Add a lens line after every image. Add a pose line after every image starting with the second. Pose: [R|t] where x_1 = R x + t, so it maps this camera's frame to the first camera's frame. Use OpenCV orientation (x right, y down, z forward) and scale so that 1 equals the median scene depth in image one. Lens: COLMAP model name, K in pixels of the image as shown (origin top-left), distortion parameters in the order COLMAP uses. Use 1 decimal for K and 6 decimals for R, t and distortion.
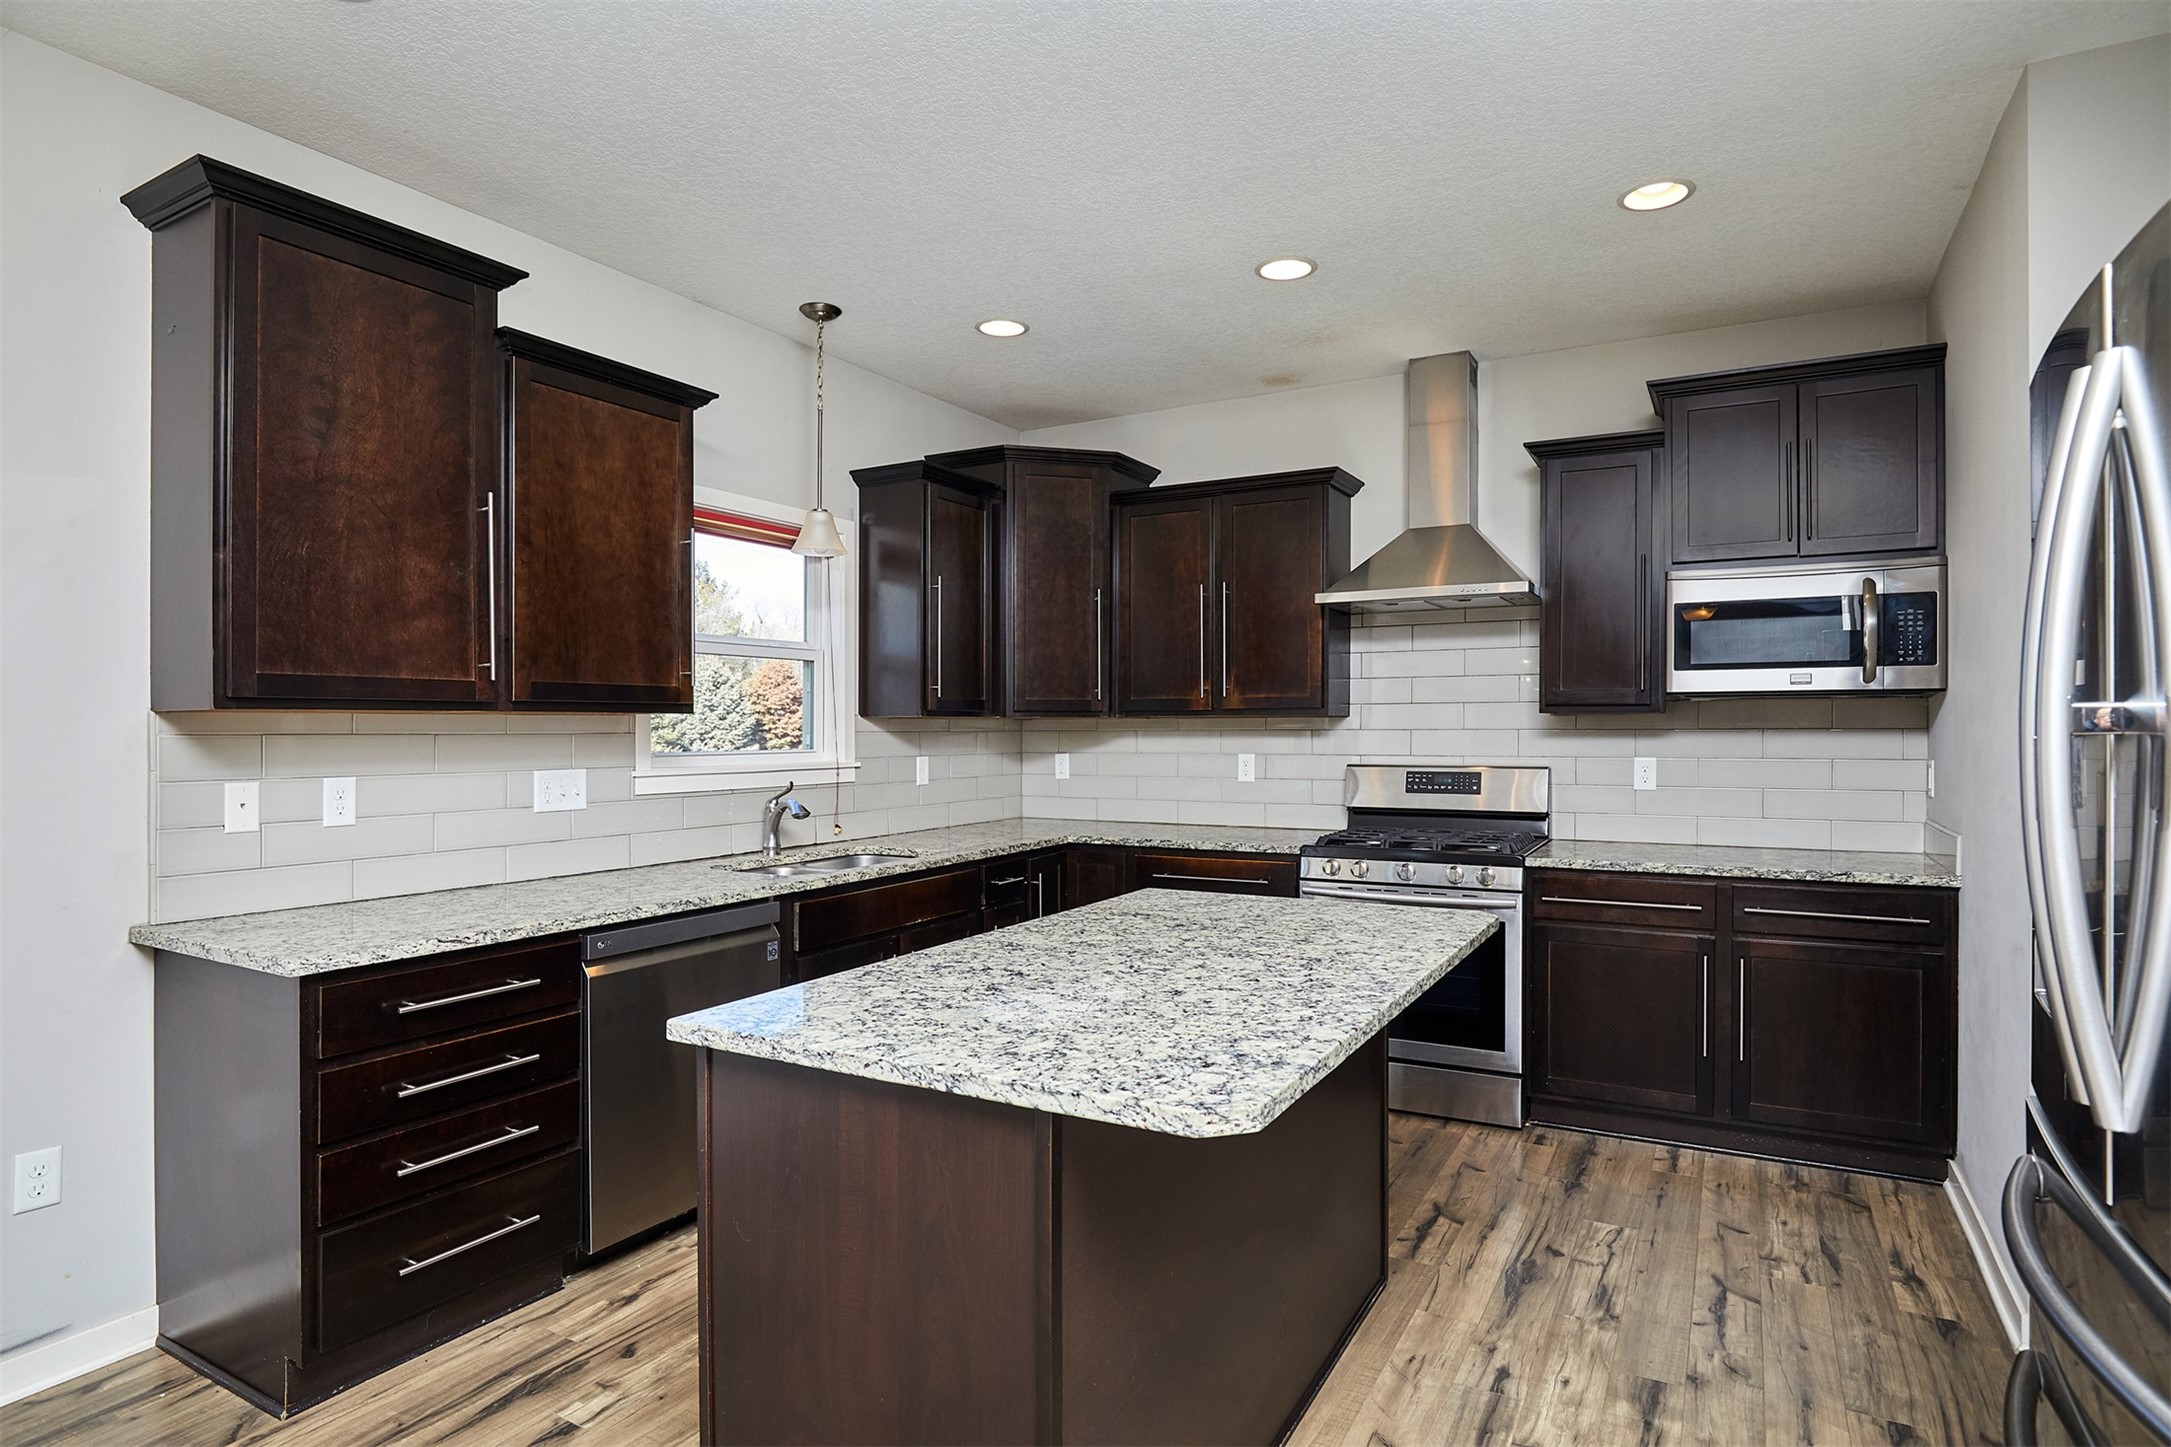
lens RADIAL K [[1137.6, 0, 1089.4], [0, 1137.6, 727.3], [0, 0, 1]] dist [-0.018724, -0.000346]
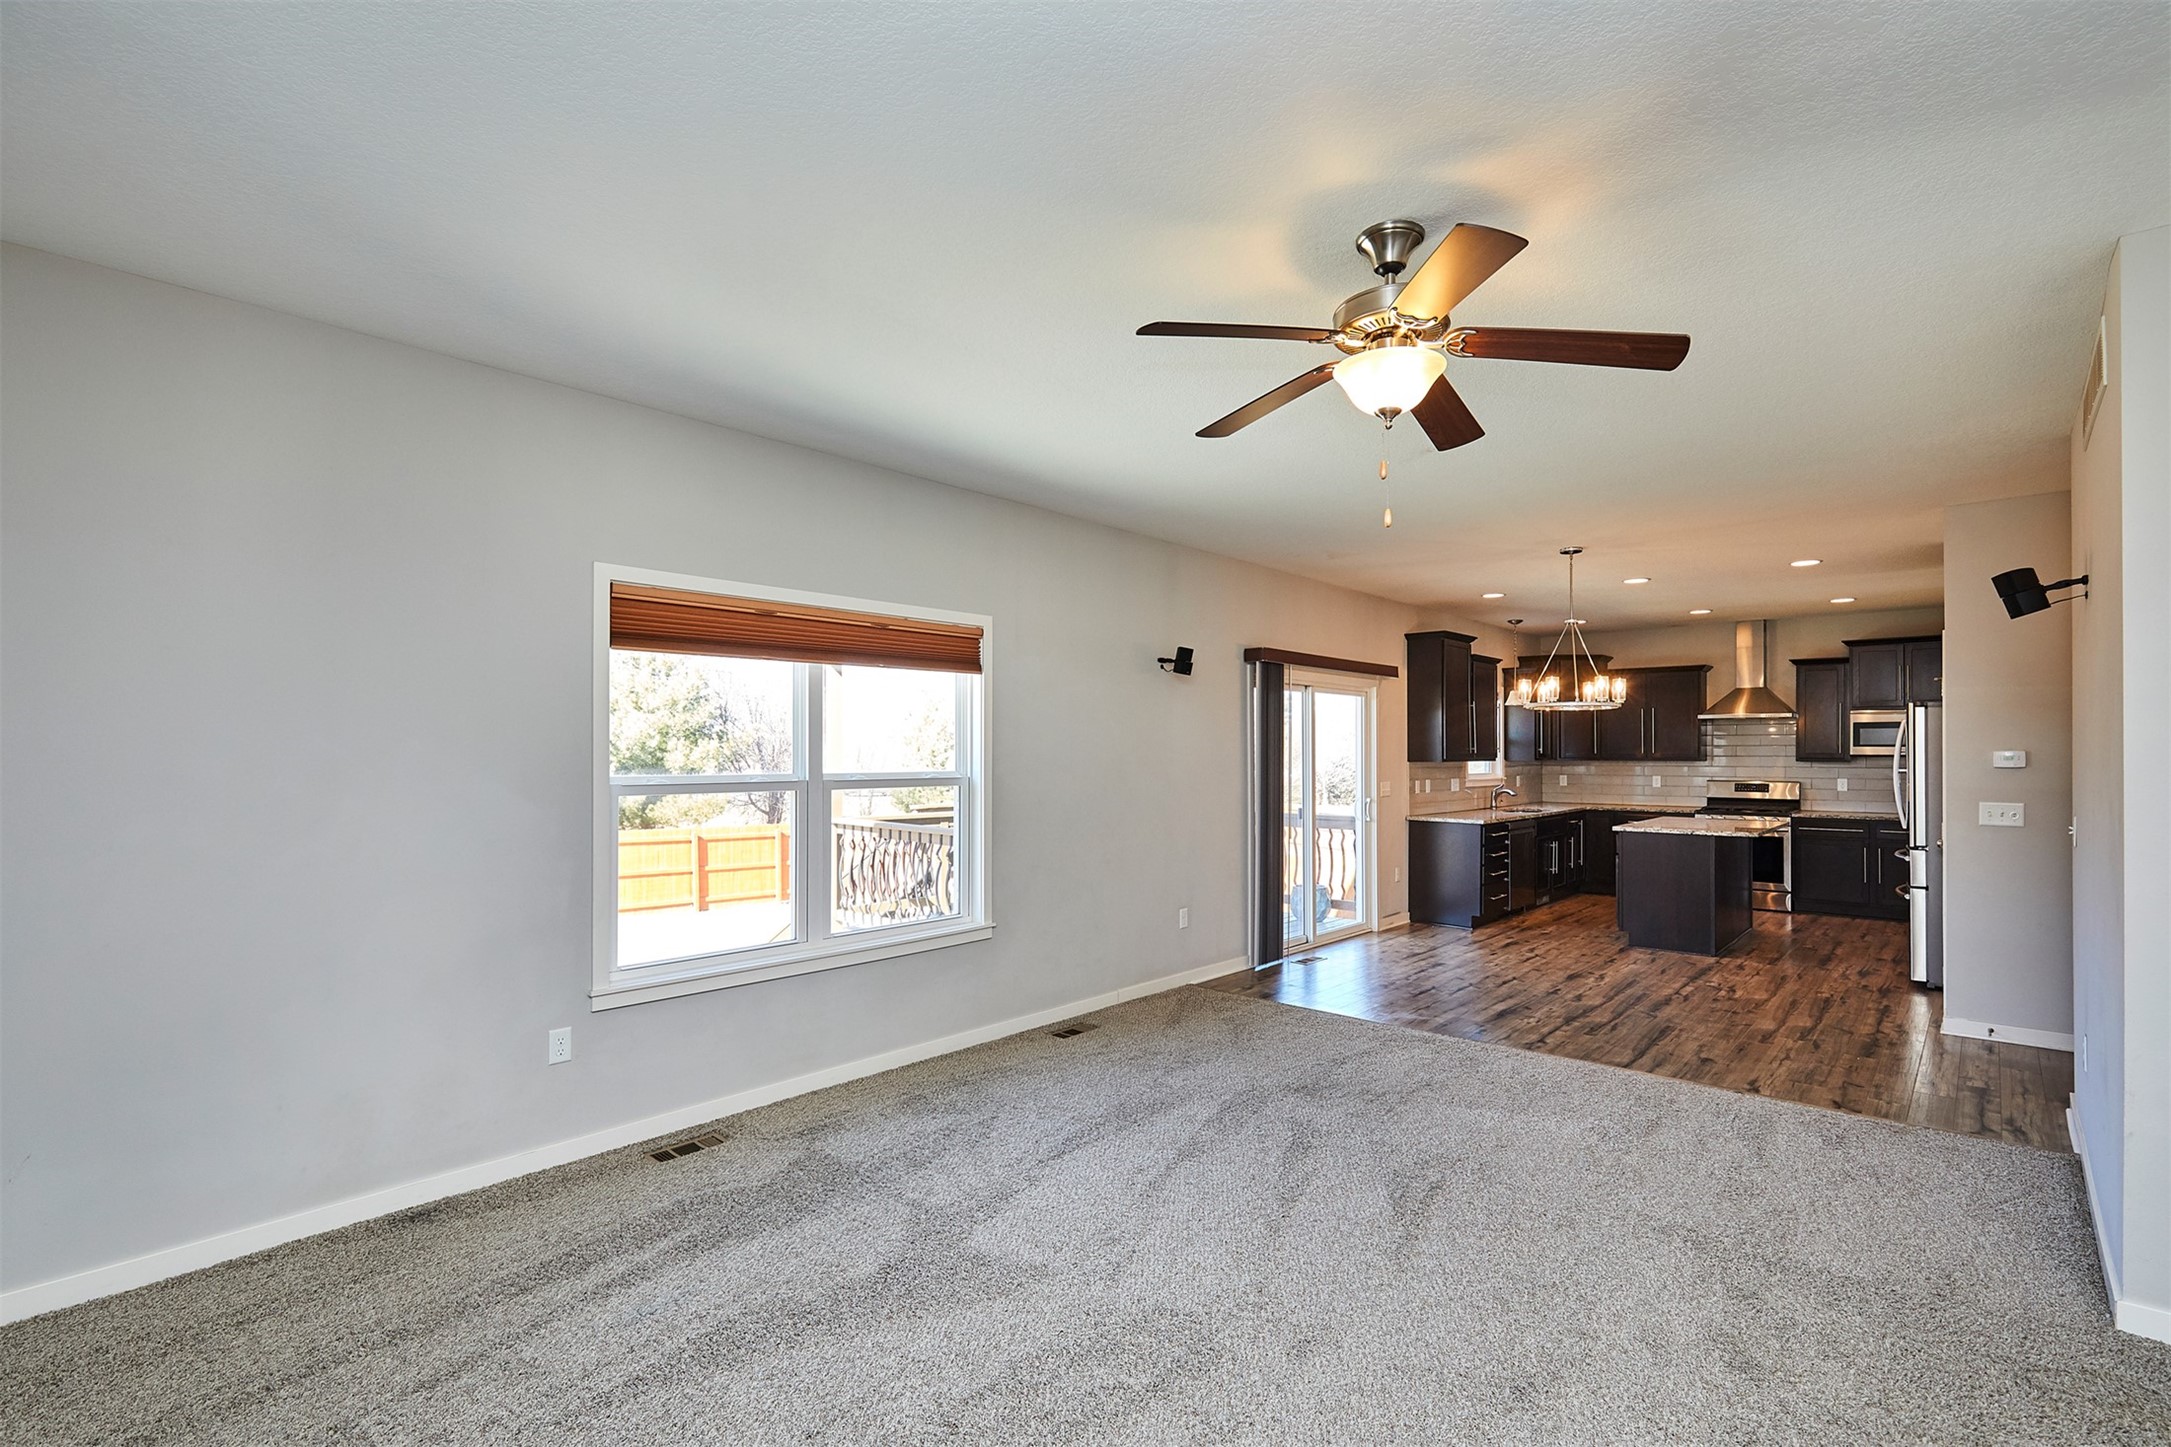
lens RADIAL K [[997.1, 0, 1069.8], [0, 997.1, 752.5], [0, 0, 1]] dist [0.004295, 0.001576]
pose [[0.977000, 0.000871, -0.213238, -0.760328], [-0.002132, 0.999982, -0.005682, -0.015287], [0.213229, 0.006006, 0.976984, -1.638006]]
